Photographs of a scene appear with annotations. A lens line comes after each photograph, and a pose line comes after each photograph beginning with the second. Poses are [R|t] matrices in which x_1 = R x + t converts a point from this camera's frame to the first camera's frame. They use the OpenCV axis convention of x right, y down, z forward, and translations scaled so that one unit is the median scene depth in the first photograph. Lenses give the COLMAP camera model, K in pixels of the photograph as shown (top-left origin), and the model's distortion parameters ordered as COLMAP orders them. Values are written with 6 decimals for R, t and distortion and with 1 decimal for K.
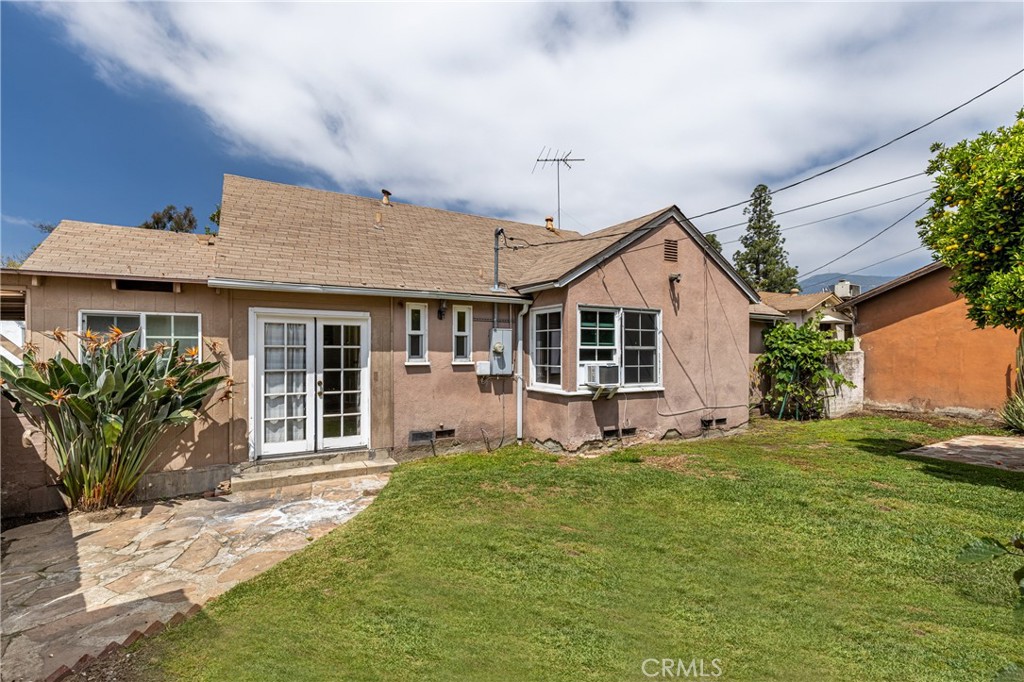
lens RADIAL K [[460.8, 0, 508.9], [0, 460.8, 351.3], [0, 0, 1]] dist [0.002365, -0.000550]
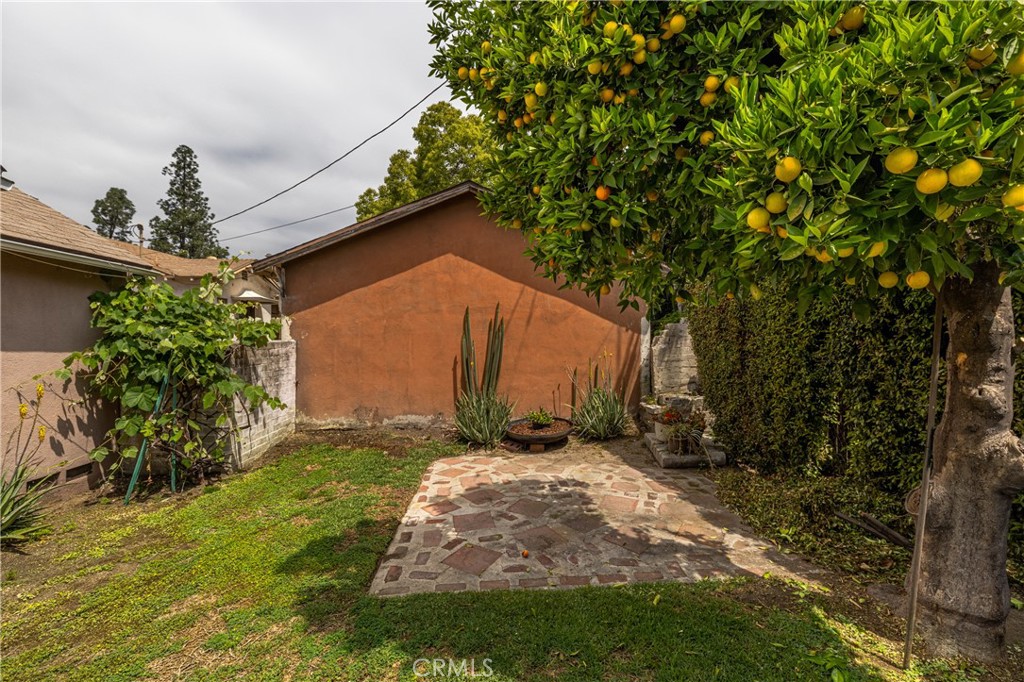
lens RADIAL K [[460.8, 0, 510.0], [0, 460.8, 344.4], [0, 0, 1]] dist [0.002365, -0.000550]
pose [[0.453808, -0.016284, 0.890951, 0.361591], [0.002501, 0.999852, 0.017000, -0.004567], [-0.891096, -0.005486, 0.453782, 0.480710]]
